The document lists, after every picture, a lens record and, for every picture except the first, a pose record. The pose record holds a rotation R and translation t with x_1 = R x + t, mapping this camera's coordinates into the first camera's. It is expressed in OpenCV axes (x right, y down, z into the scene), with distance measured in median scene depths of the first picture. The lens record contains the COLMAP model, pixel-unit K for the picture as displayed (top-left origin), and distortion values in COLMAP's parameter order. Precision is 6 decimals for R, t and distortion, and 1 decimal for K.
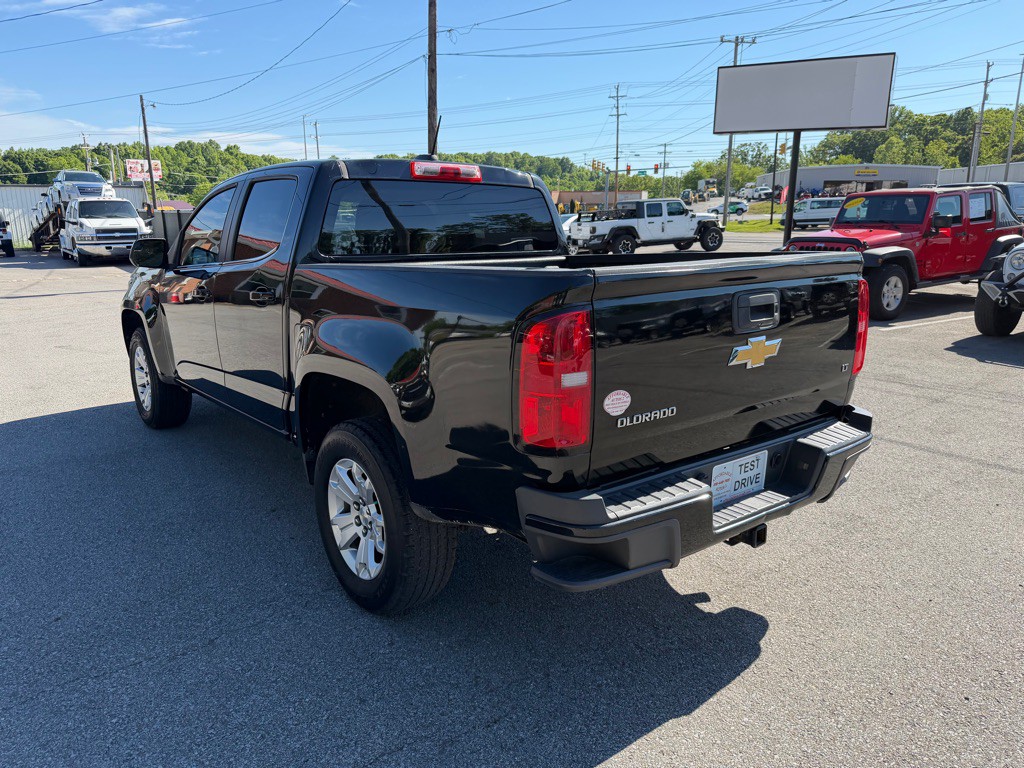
lens RADIAL K [[730.3, 0, 505.9], [0, 730.3, 380.0], [0, 0, 1]] dist [0.017298, -0.032663]
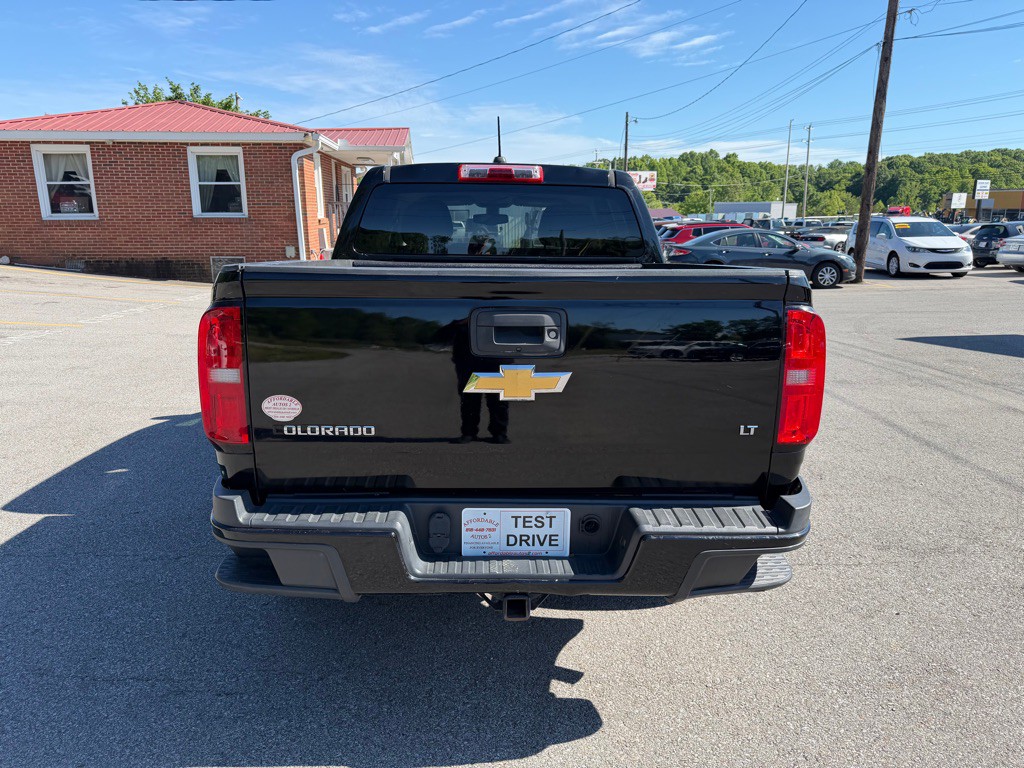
lens RADIAL K [[730.3, 0, 511.6], [0, 730.3, 380.0], [0, 0, 1]] dist [0.017298, -0.032663]
pose [[0.806693, 0.130317, -0.576424, 0.526781], [-0.135553, 0.990181, 0.034155, -0.044037], [0.575215, 0.050584, 0.816437, 0.215703]]
